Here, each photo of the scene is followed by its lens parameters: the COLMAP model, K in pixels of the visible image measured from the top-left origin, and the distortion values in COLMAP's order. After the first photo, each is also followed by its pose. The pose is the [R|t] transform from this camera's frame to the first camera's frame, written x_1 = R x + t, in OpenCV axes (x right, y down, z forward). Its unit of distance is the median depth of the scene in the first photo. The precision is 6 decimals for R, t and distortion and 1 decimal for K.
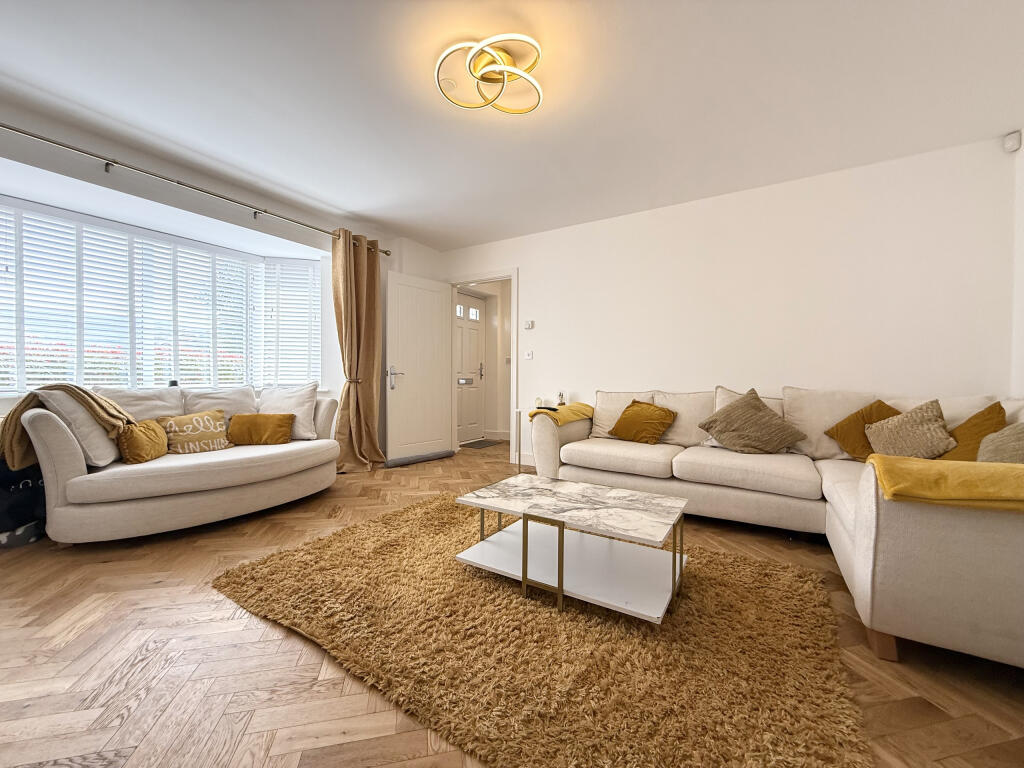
lens RADIAL K [[411.4, 0, 508.5], [0, 411.4, 382.7], [0, 0, 1]] dist [-0.000931, 0.000383]
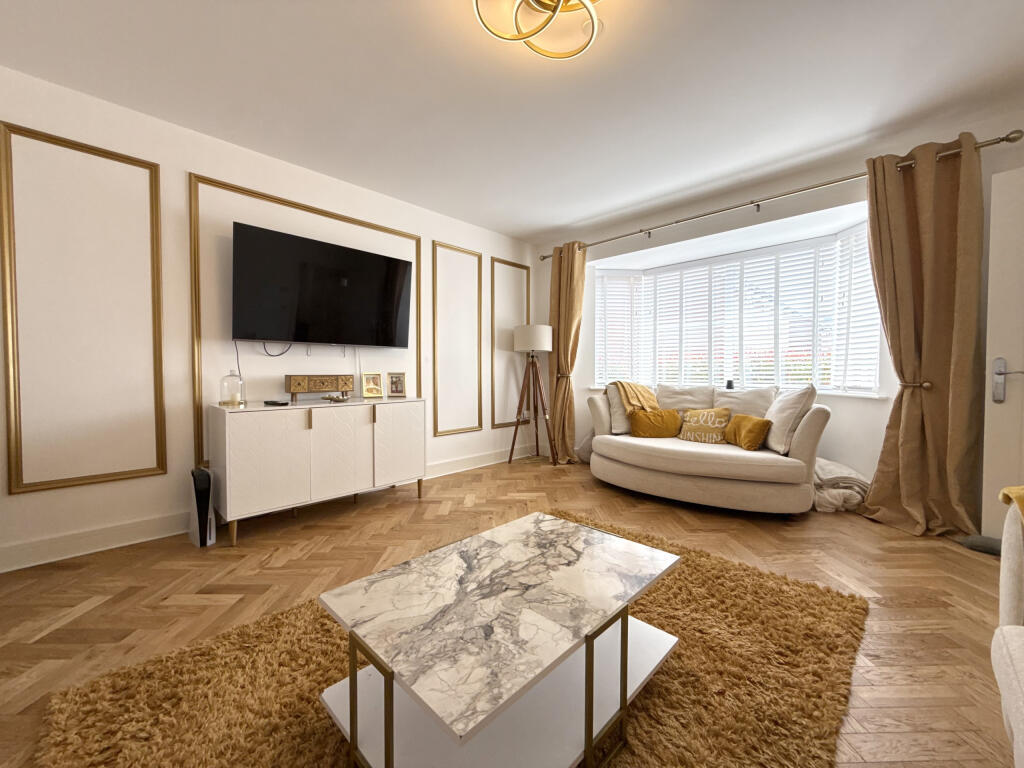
lens RADIAL K [[411.4, 0, 508.5], [0, 411.4, 382.7], [0, 0, 1]] dist [-0.000931, 0.000383]
pose [[-0.220105, 0.019994, -0.975271, 0.745766], [-0.013459, 0.999633, 0.023531, -0.028269], [0.975383, 0.018306, -0.219755, 1.080685]]
